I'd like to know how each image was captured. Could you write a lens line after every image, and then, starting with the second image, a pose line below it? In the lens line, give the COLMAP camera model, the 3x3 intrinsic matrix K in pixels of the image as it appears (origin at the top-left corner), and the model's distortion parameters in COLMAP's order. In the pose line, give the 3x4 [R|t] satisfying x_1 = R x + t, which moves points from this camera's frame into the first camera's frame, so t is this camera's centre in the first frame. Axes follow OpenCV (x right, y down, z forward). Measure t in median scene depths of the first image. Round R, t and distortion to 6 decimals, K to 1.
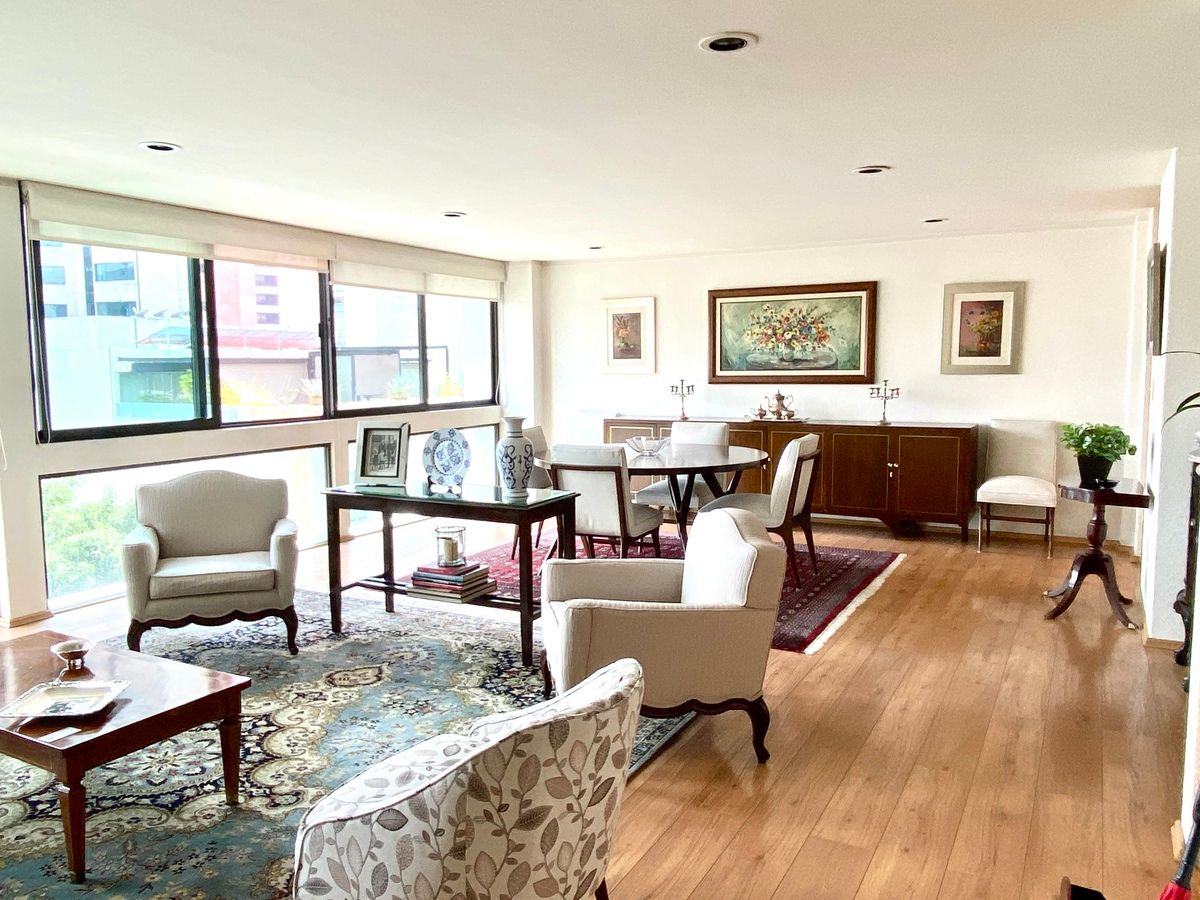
lens RADIAL K [[925.8, 0, 597.9], [0, 925.8, 450.1], [0, 0, 1]] dist [0.086783, -0.031671]
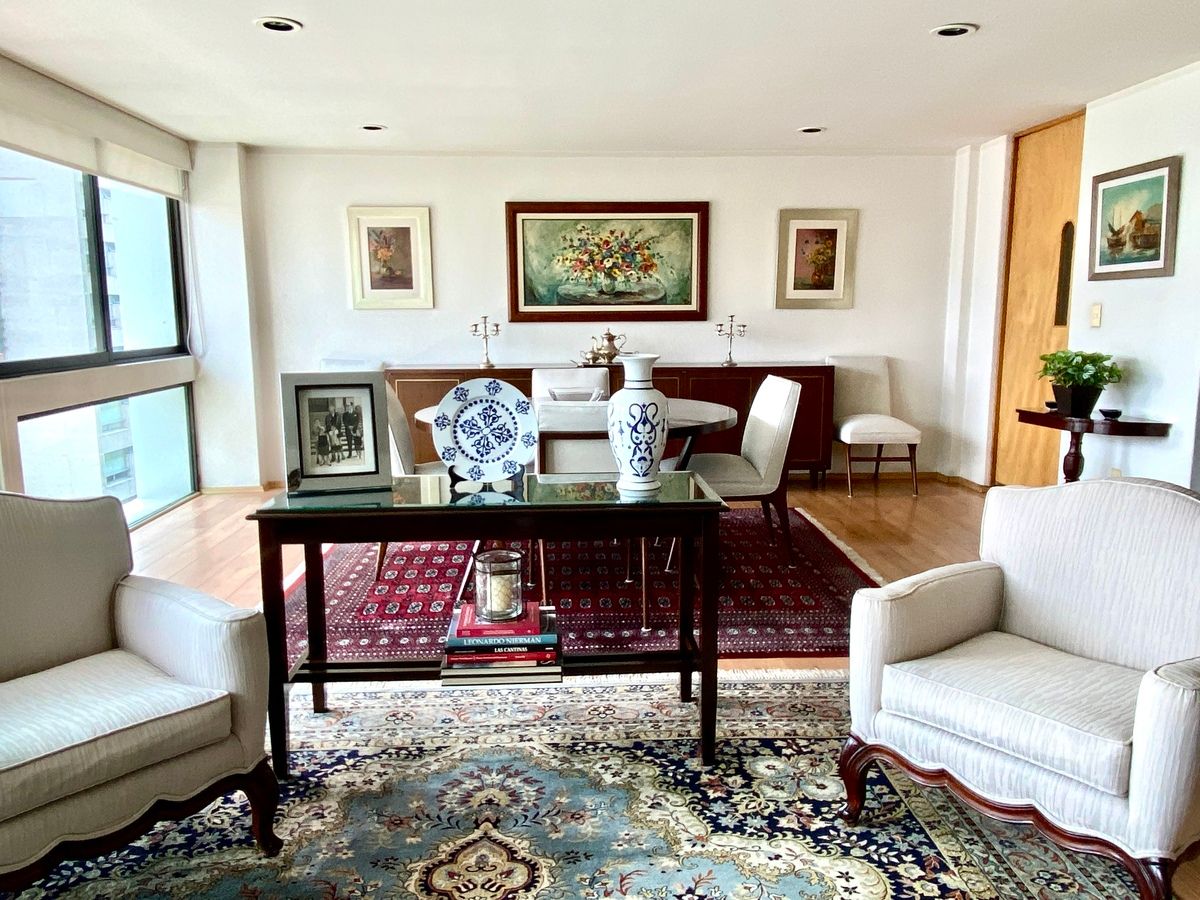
lens RADIAL K [[925.8, 0, 615.1], [0, 925.8, 446.4], [0, 0, 1]] dist [0.086783, -0.031671]
pose [[0.853677, -0.072578, 0.515721, -0.253803], [0.049364, 0.997060, 0.058605, -0.008064], [-0.518458, -0.024571, 0.854750, 0.305709]]
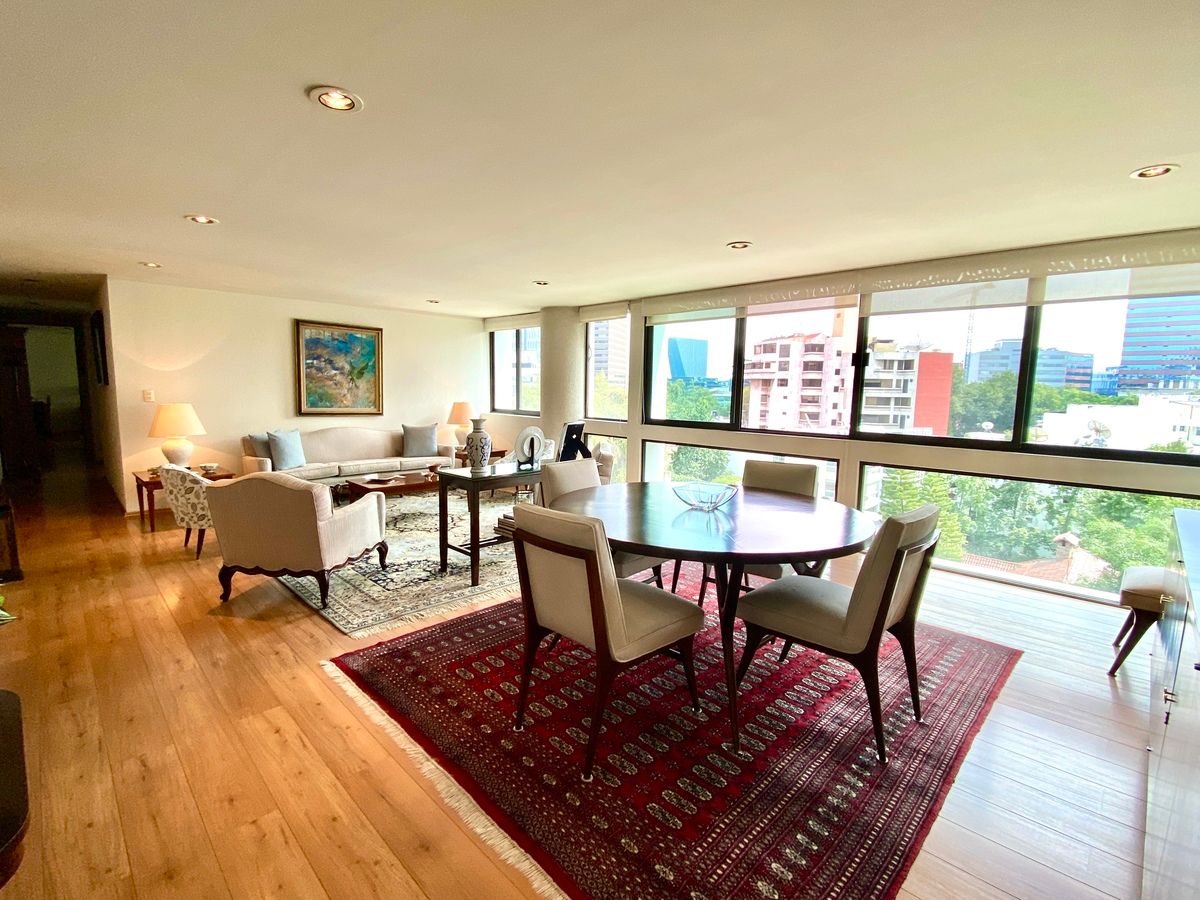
lens RADIAL K [[560.9, 0, 607.7], [0, 560.9, 454.2], [0, 0, 1]] dist [-0.012036, -0.002739]
pose [[-0.288665, 0.115774, -0.950405, 0.431280], [-0.110425, 0.982012, 0.153164, -0.084472], [0.951041, 0.149162, -0.270688, 0.886999]]
